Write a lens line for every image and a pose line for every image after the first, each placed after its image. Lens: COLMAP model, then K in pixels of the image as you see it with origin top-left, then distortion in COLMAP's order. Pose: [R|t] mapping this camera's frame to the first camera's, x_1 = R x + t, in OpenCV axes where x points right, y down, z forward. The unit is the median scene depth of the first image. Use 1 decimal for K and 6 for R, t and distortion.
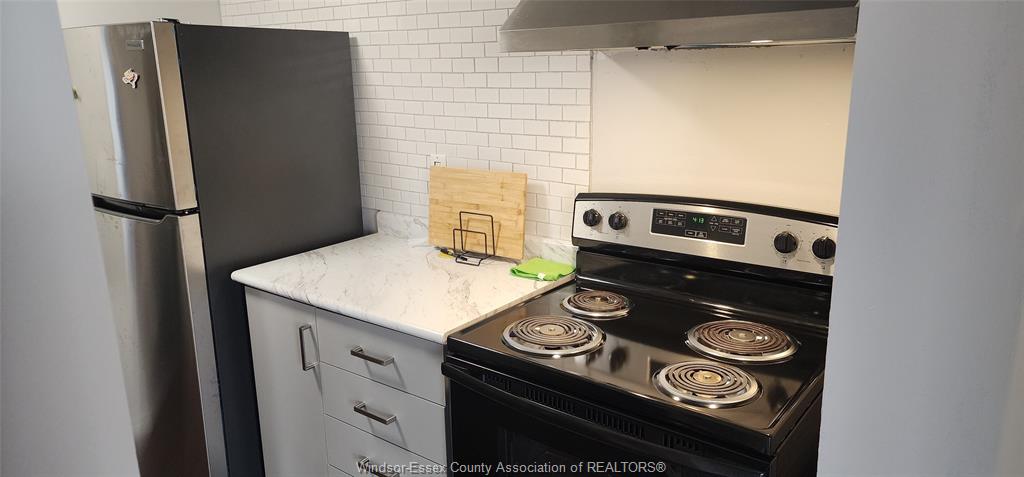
lens RADIAL K [[686.2, 0, 512.0], [0, 686.2, 238.5], [0, 0, 1]] dist [0.106902, -0.118578]
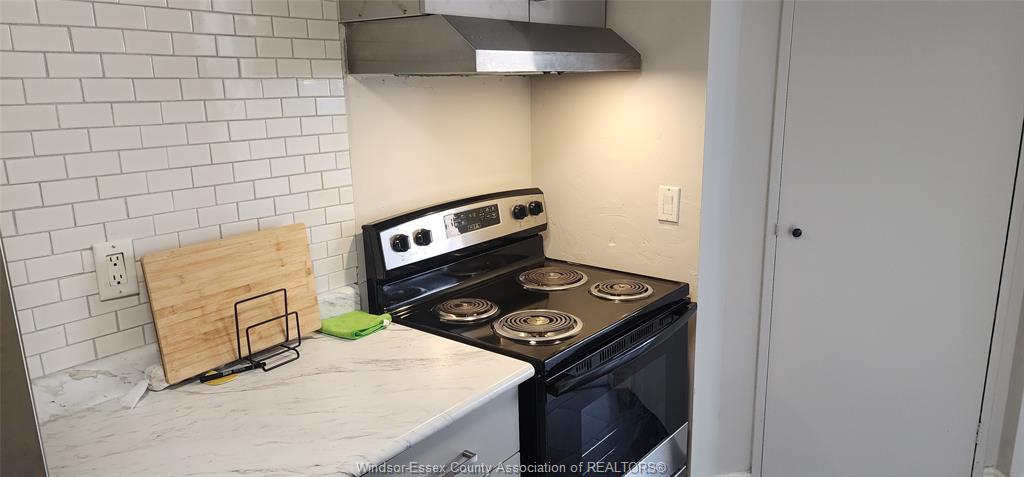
lens RADIAL K [[686.2, 0, 512.0], [0, 686.2, 238.5], [0, 0, 1]] dist [0.106902, -0.118578]
pose [[0.020574, -0.197214, 0.980145, -0.796241], [0.272426, 0.944362, 0.184295, -0.165470], [-0.961957, 0.263225, 0.073156, 0.740053]]
